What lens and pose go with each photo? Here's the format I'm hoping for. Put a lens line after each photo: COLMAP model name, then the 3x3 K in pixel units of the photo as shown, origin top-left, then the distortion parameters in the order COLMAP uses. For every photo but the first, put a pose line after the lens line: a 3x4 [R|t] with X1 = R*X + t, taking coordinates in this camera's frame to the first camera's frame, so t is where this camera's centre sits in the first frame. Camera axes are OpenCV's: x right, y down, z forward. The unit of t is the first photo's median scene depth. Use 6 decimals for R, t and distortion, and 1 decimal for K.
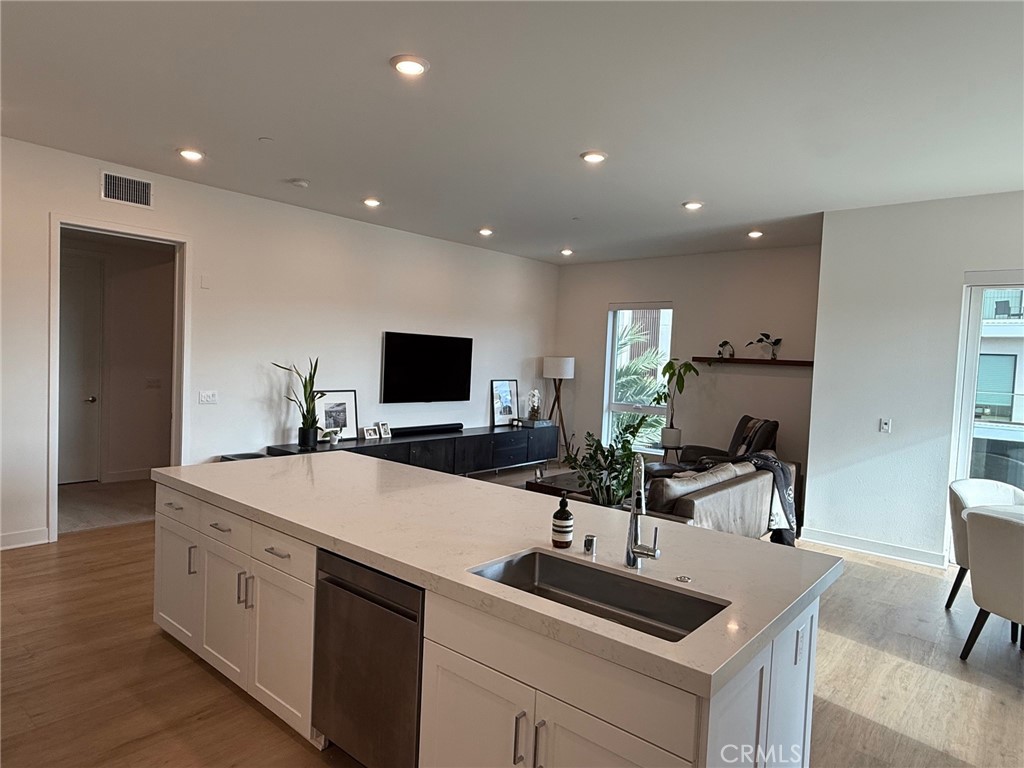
lens RADIAL K [[640.9, 0, 512.8], [0, 640.9, 388.3], [0, 0, 1]] dist [0.007522, -0.002108]
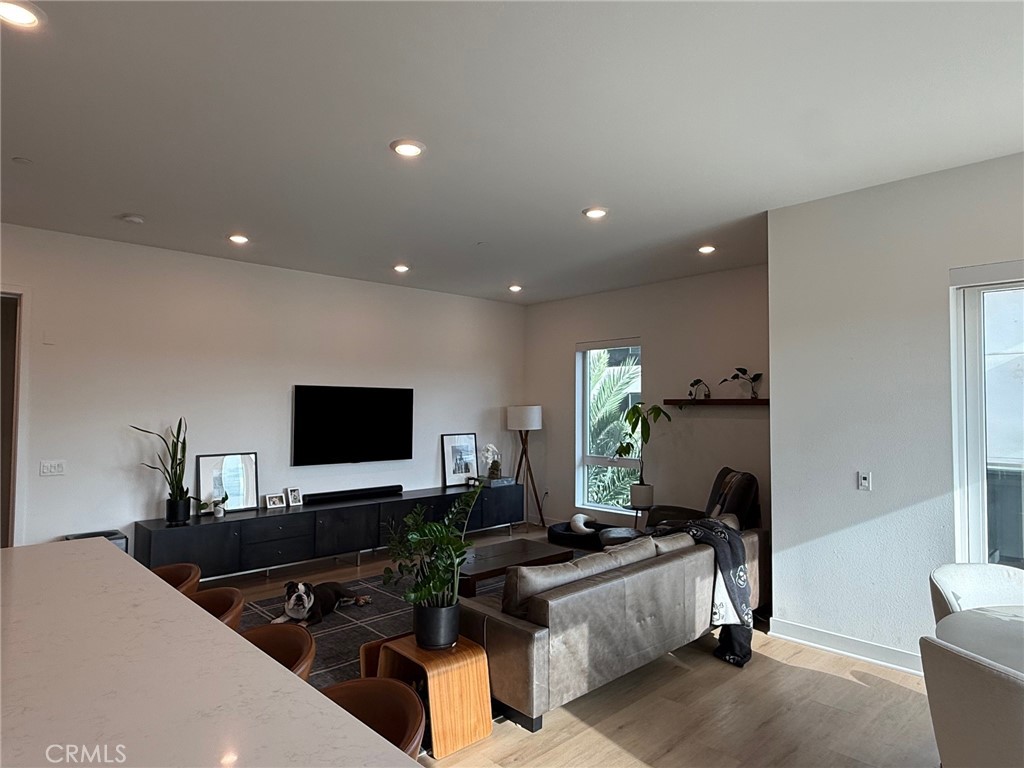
lens RADIAL K [[621.7, 0, 517.4], [0, 621.7, 383.5], [0, 0, 1]] dist [-0.000118, 0.000270]
pose [[0.993464, -0.043144, -0.105678, 0.195058], [0.033528, 0.995274, -0.091136, -0.001479], [0.109111, 0.086997, 0.990215, 0.174956]]
